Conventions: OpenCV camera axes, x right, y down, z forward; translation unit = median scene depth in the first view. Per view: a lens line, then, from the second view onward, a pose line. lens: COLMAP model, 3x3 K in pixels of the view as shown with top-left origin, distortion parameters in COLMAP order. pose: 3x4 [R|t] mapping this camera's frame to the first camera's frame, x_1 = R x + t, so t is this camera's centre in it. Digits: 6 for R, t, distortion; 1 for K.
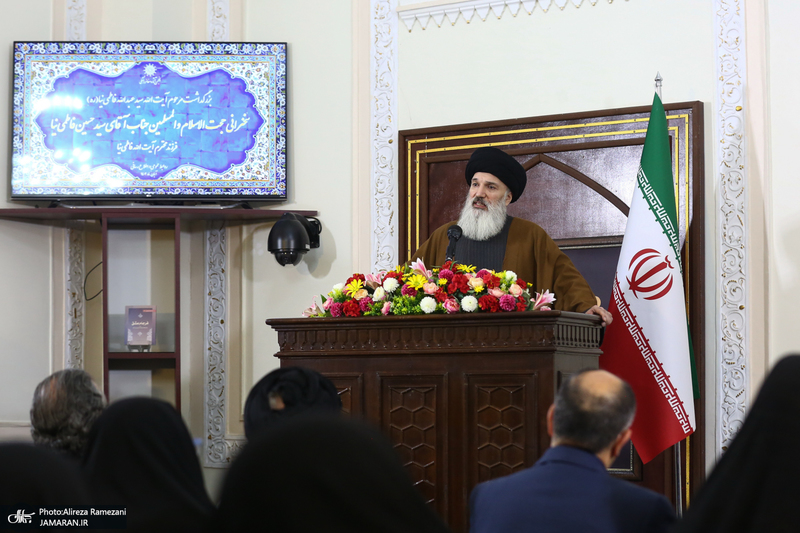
lens RADIAL K [[2008.5, 0, 418.6], [0, 2008.5, 264.7], [0, 0, 1]] dist [-0.229282, 0.000000]
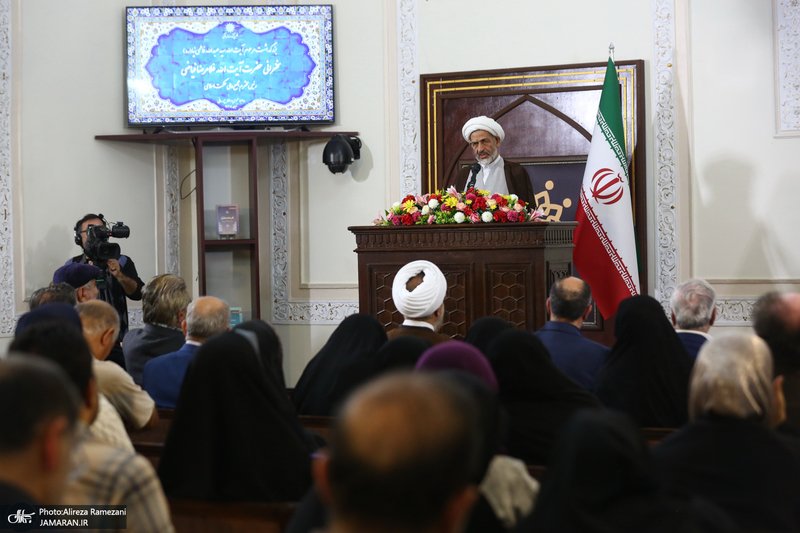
lens RADIAL K [[2150.0, 0, 375.6], [0, 2150.0, 185.0], [0, 0, 1]] dist [-0.040175, 0.000000]
pose [[0.999853, -0.014635, 0.008967, -0.058655], [0.014213, 0.998863, 0.045512, -0.063828], [-0.009623, -0.045378, 0.998924, -0.492207]]
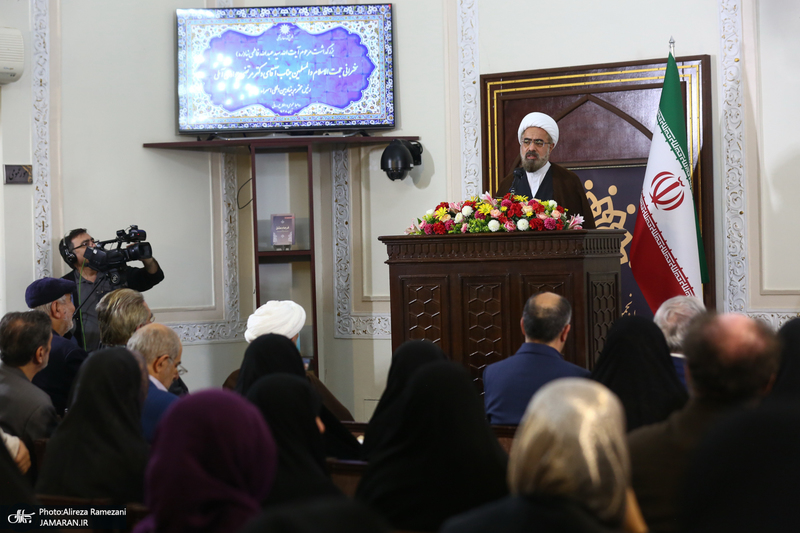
lens RADIAL K [[2065.0, 0, 362.1], [0, 2065.0, 217.8], [0, 0, 1]] dist [-0.116726, 0.000000]
pose [[0.995489, -0.022567, -0.092153, 0.037400], [0.027627, 0.998158, 0.054008, -0.053158], [0.090765, -0.056311, 0.994279, -0.350903]]
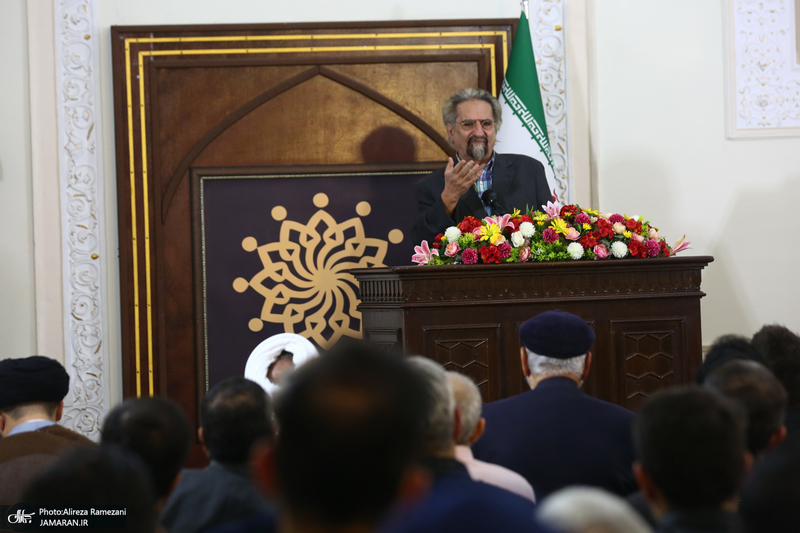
lens RADIAL K [[3220.3, 0, 400.4], [0, 3220.3, 266.7], [0, 0, 1]] dist [0.312665, 0.000000]
pose [[0.722372, -0.018392, 0.691260, -0.910428], [-0.017271, 0.998855, 0.044623, -0.032060], [-0.691289, -0.044173, 0.721227, -0.039286]]
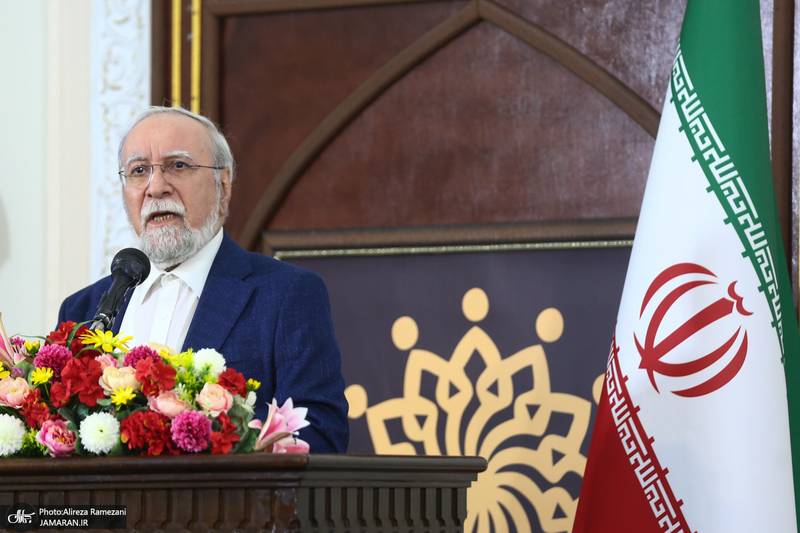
lens RADIAL K [[5884.8, 0, 398.2], [0, 5884.8, 264.8], [0, 0, 1]] dist [2.099076, 0.000000]
pose [[0.994888, -0.001681, -0.100970, 0.163618], [0.004623, 0.999571, 0.028907, -0.038347], [0.100878, -0.029226, 0.994469, -0.128541]]
